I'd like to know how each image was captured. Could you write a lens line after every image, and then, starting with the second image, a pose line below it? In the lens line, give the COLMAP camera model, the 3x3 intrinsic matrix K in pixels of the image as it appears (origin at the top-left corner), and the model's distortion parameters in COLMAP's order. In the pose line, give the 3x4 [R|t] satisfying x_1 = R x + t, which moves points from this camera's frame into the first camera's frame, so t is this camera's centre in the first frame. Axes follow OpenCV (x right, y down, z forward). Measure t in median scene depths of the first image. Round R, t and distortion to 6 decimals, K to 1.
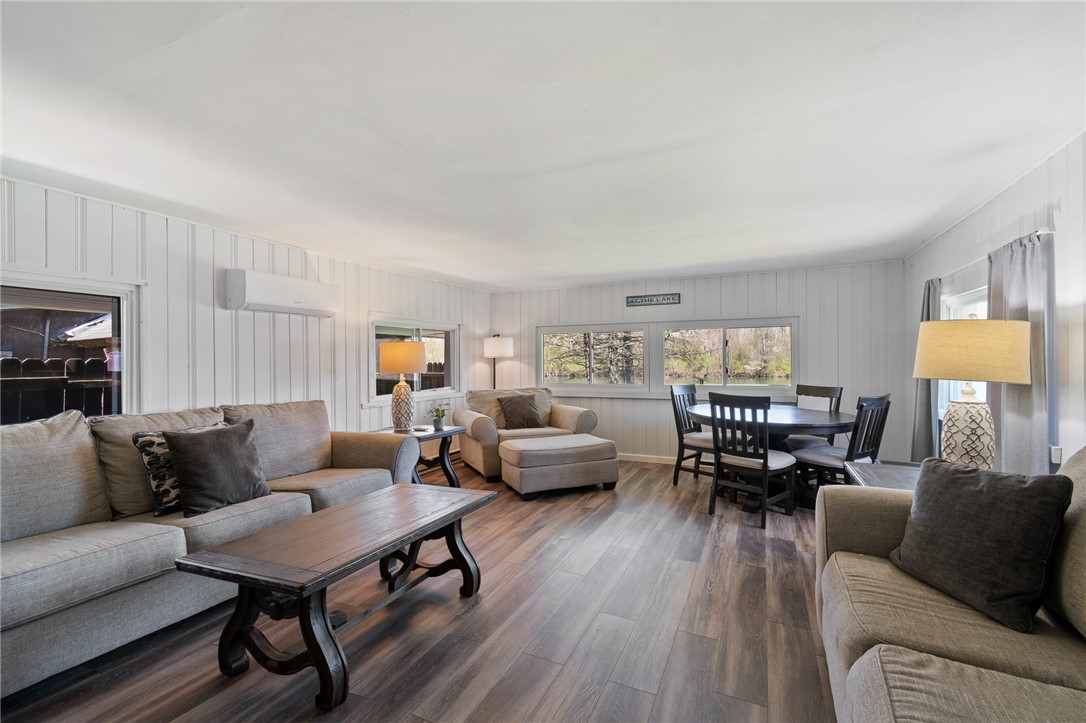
lens RADIAL K [[474.2, 0, 543.0], [0, 474.2, 361.5], [0, 0, 1]] dist [-0.001727, -0.000412]
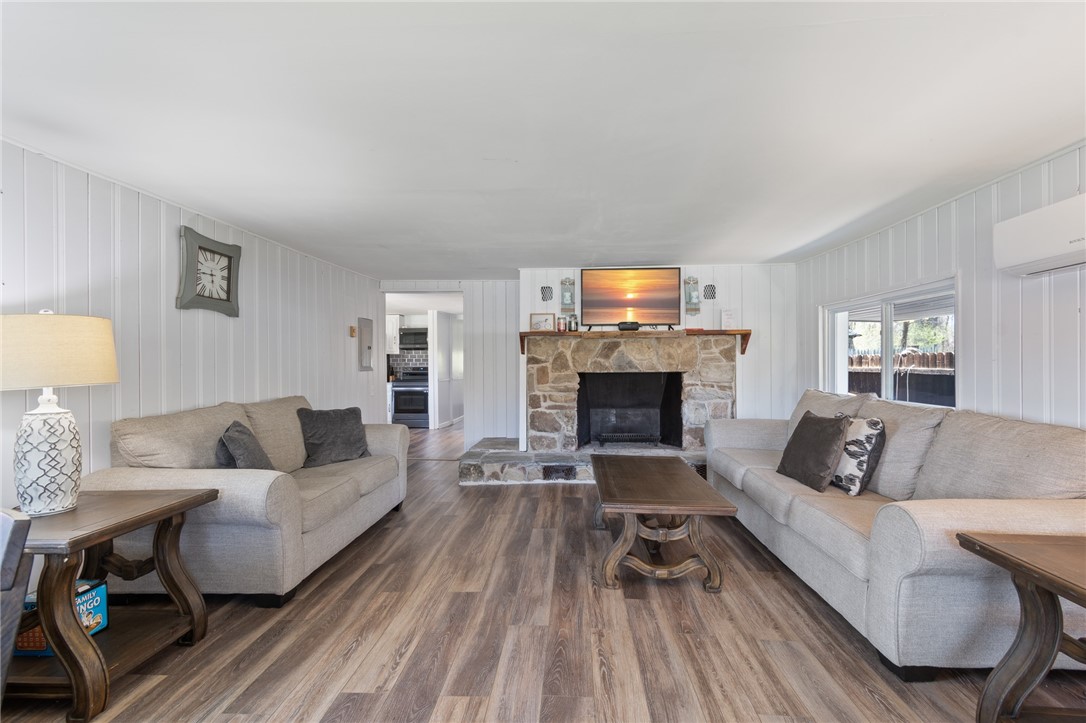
lens RADIAL K [[474.2, 0, 543.0], [0, 474.2, 361.5], [0, 0, 1]] dist [-0.001727, -0.000412]
pose [[-0.933951, 0.012730, -0.357175, 0.381010], [0.015019, 0.999881, -0.003636, 0.010056], [0.357086, -0.008760, -0.934030, 2.139182]]
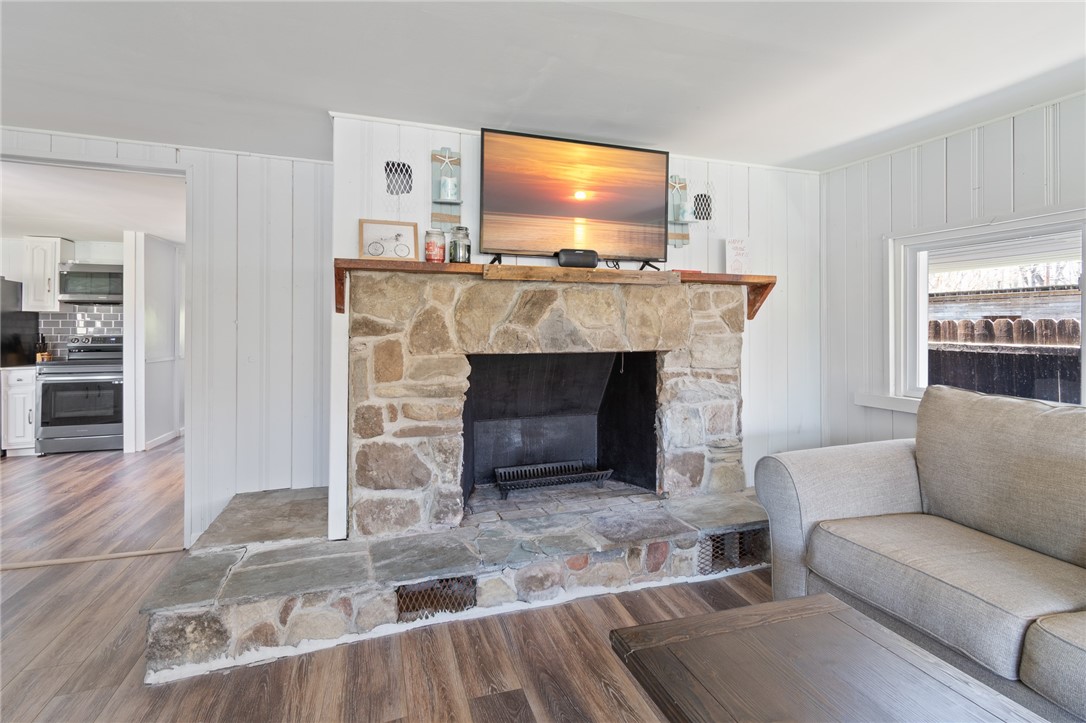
lens RADIAL K [[512.0, 0, 542.9], [0, 512.0, 326.1], [0, 0, 1]] dist [0.000779, 0.000217]
pose [[-0.722153, 0.005071, -0.691715, 0.266165], [0.008191, 0.999966, -0.001220, 0.005374], [0.691685, -0.006547, -0.722169, 1.709725]]
